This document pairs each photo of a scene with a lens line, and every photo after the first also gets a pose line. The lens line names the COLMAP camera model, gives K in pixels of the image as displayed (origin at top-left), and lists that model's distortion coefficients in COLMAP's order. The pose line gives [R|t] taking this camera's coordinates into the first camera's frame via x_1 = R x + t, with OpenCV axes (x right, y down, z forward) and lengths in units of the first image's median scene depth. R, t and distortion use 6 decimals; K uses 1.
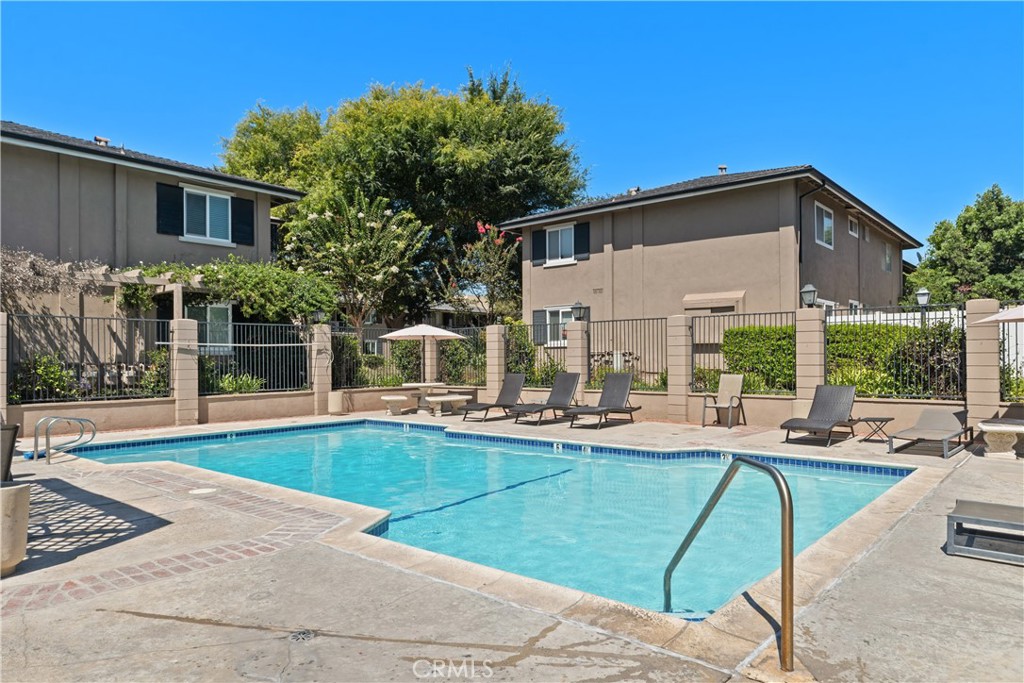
lens RADIAL K [[652.4, 0, 512.0], [0, 652.4, 341.5], [0, 0, 1]] dist [0.001773, -0.000455]
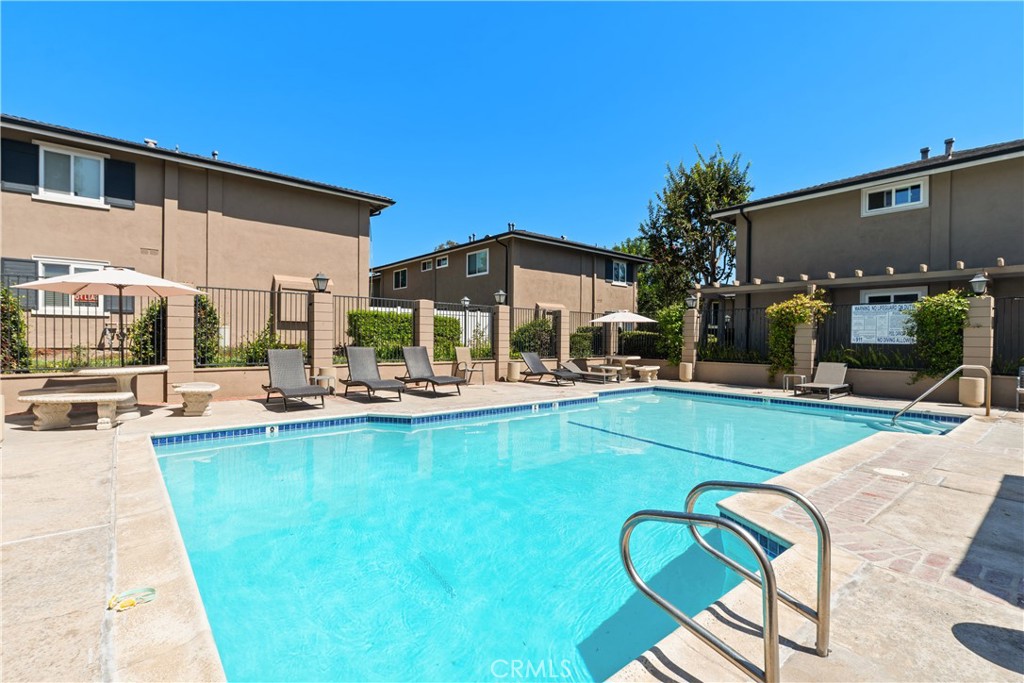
lens RADIAL K [[463.5, 0, 509.7], [0, 463.5, 344.0], [0, 0, 1]] dist [0.001284, 0.000352]
pose [[0.156312, -0.004661, 0.987697, -0.378261], [-0.037527, 0.999239, 0.010655, 0.017164], [-0.986995, -0.038731, 0.156018, 0.440858]]
